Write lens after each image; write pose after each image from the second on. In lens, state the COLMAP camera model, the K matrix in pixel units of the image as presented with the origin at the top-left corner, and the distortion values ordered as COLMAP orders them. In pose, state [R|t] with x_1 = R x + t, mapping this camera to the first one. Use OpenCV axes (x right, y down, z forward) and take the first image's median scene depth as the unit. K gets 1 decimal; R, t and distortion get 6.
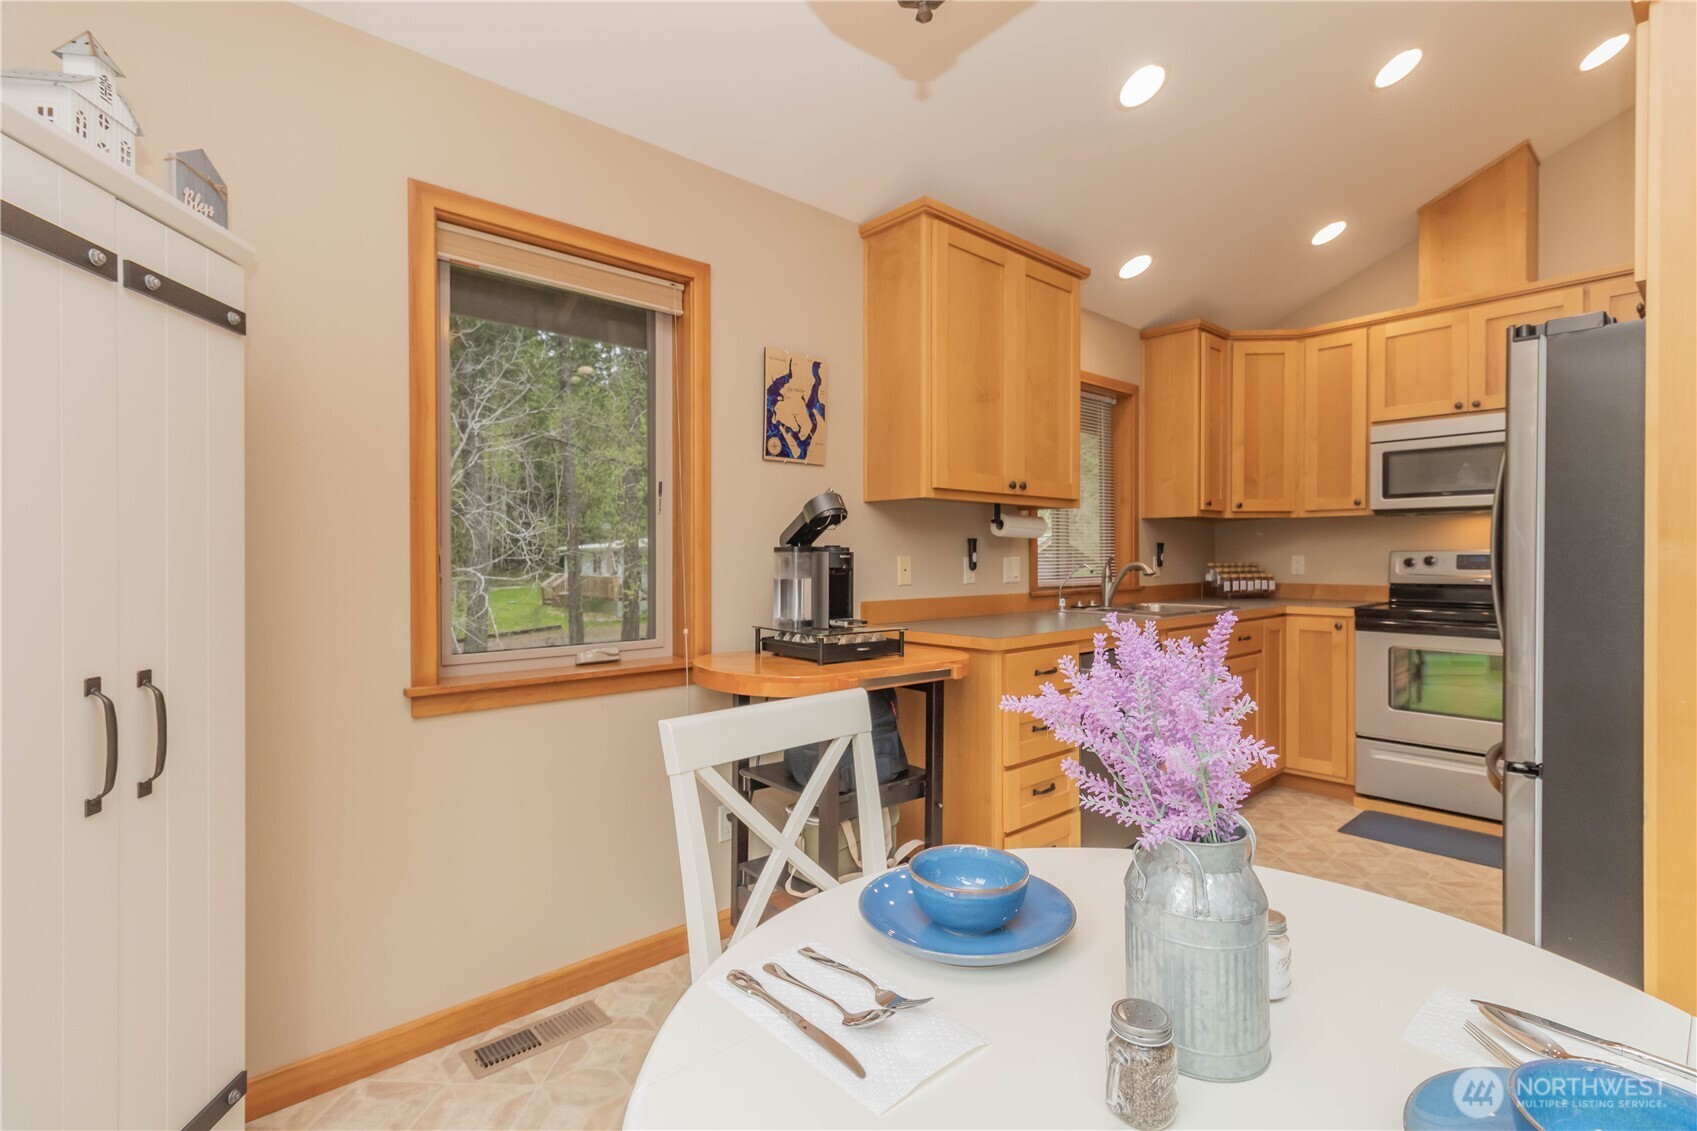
lens RADIAL K [[783.4, 0, 855.0], [0, 783.4, 564.0], [0, 0, 1]] dist [0.003413, -0.000265]
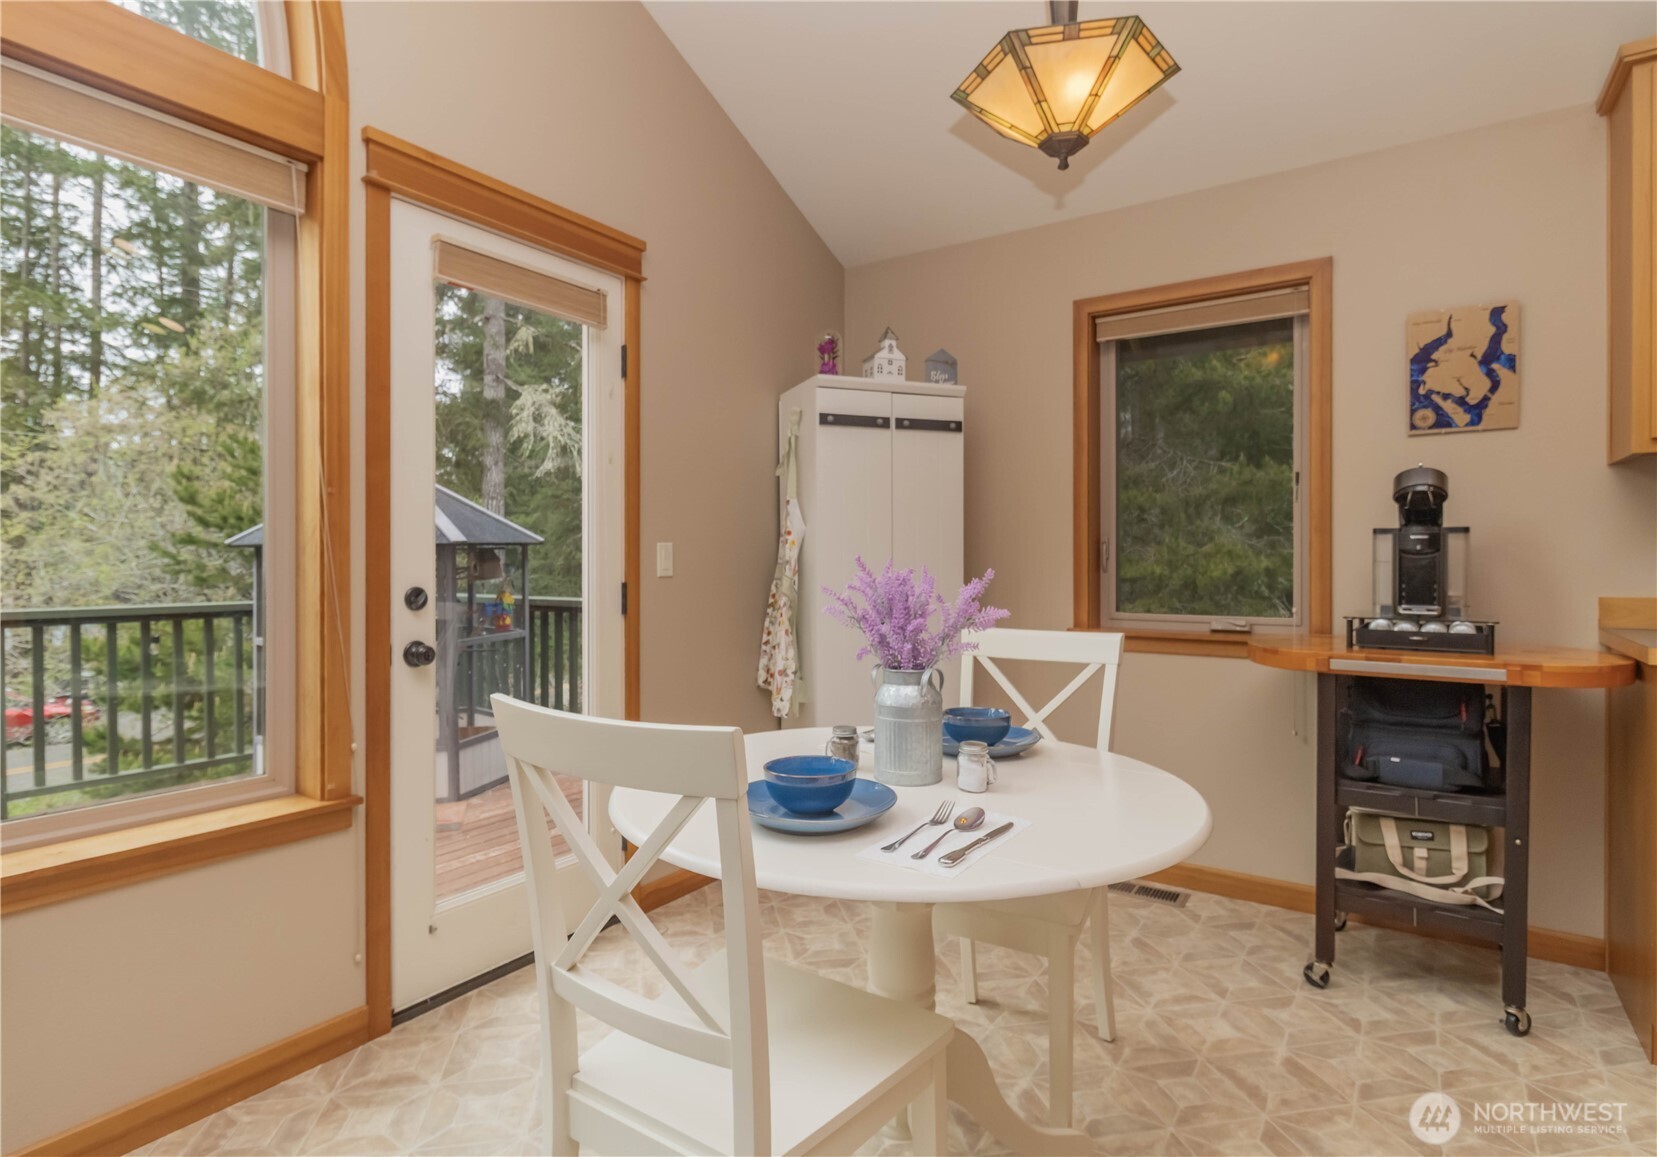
lens RADIAL K [[849.4, 0, 770.3], [0, 849.4, 560.9], [0, 0, 1]] dist [0.000445, 0.000349]
pose [[0.210149, 0.007617, -0.977640, 2.232692], [-0.005337, 0.999964, 0.006644, 0.042529], [0.977655, 0.003822, 0.210182, 0.144131]]
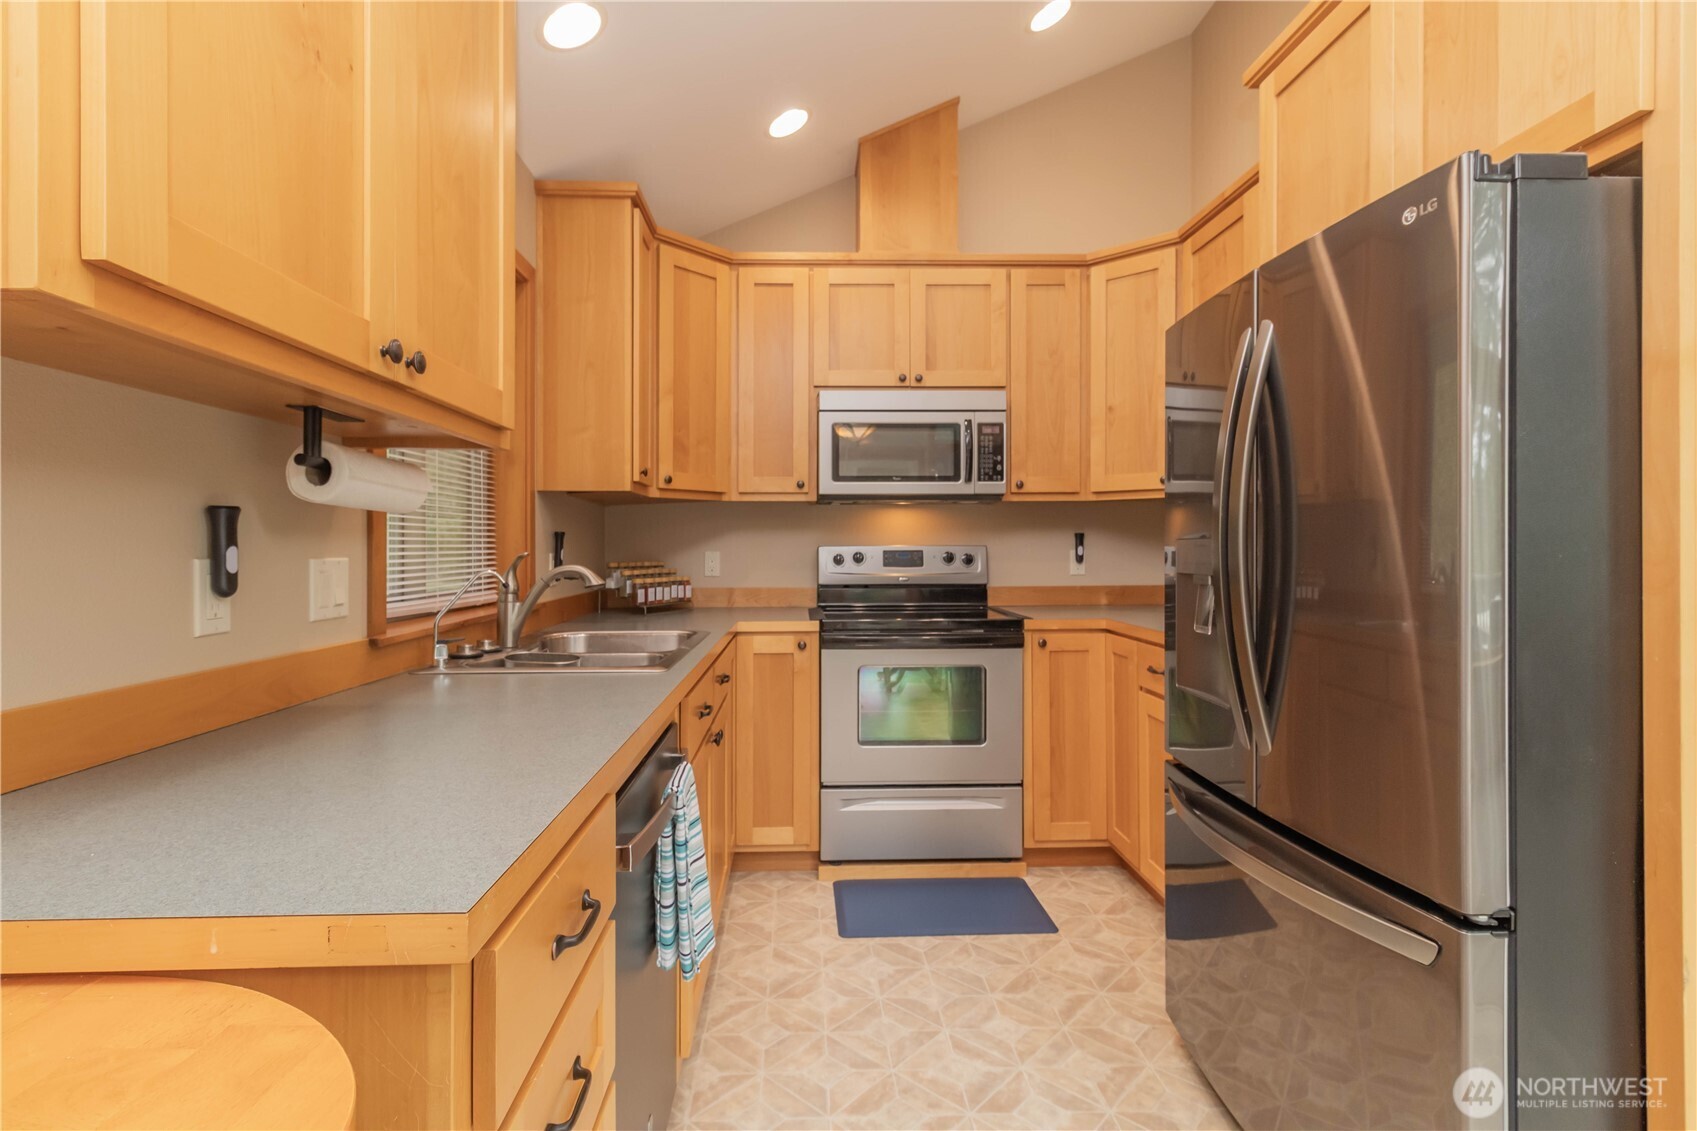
lens RADIAL K [[783.4, 0, 812.6], [0, 783.4, 545.6], [0, 0, 1]] dist [0.003413, -0.000265]
pose [[0.643470, 0.003824, 0.765462, 0.042043], [0.009585, 0.999869, -0.013053, -0.006307], [-0.765411, 0.015736, 0.643349, 0.473260]]
